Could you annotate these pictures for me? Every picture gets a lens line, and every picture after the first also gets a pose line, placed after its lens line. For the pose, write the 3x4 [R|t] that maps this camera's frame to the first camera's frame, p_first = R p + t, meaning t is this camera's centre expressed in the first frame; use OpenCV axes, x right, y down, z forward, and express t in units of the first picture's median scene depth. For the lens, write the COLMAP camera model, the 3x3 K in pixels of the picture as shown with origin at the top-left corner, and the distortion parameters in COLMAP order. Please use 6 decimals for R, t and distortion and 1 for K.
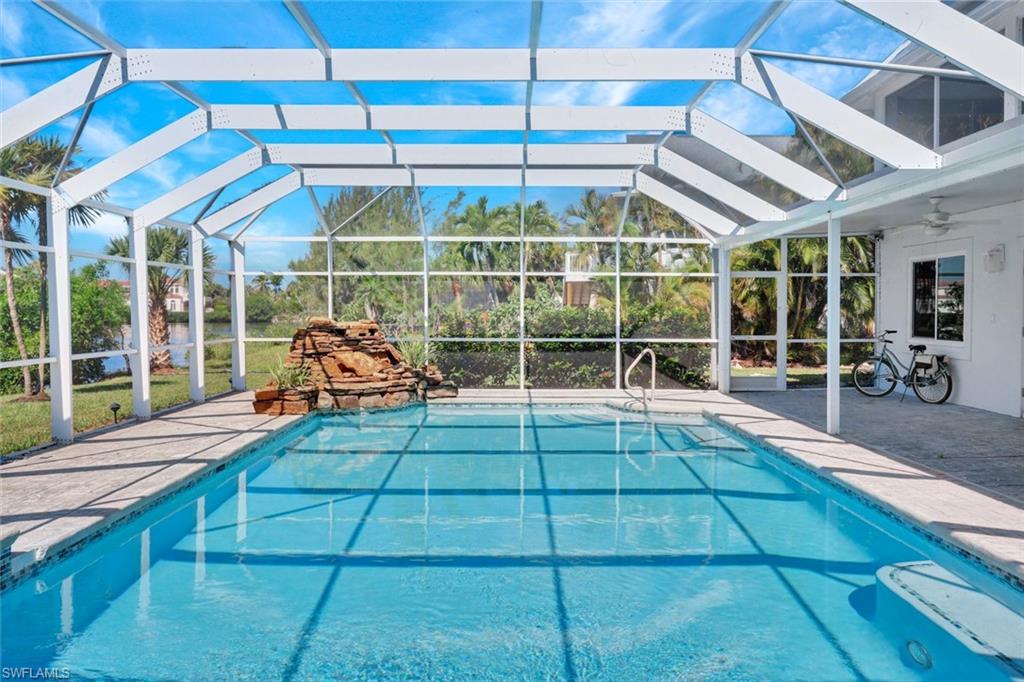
lens RADIAL K [[830.2, 0, 517.6], [0, 830.2, 345.7], [0, 0, 1]] dist [-0.007030, -0.007038]
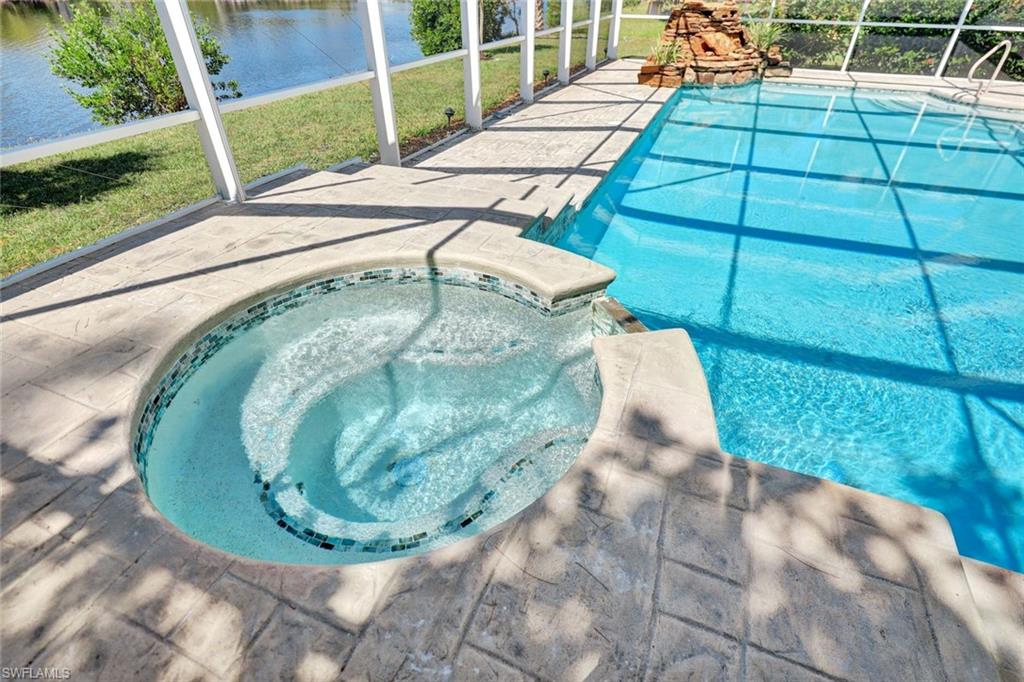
lens RADIAL K [[501.3, 0, 509.2], [0, 501.3, 346.3], [0, 0, 1]] dist [0.000638, -0.001657]
pose [[0.917743, 0.236411, -0.319152, -0.129679], [-0.018962, 0.828719, 0.559343, -0.017578], [0.396722, -0.507281, 0.765034, 0.045532]]
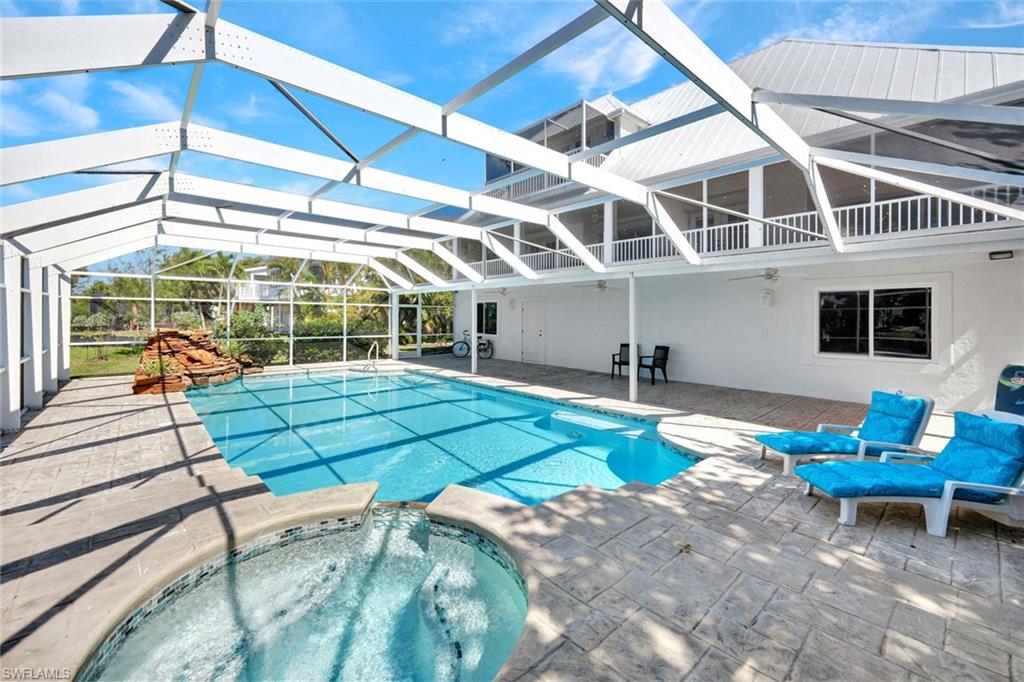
lens RADIAL K [[411.7, 0, 511.4], [0, 411.7, 307.6], [0, 0, 1]] dist [-0.002794, -0.000639]
pose [[0.742021, 0.018370, 0.670125, -0.281439], [0.021520, 0.998457, -0.051200, -0.020464], [-0.670031, 0.052413, 0.740480, -0.015041]]
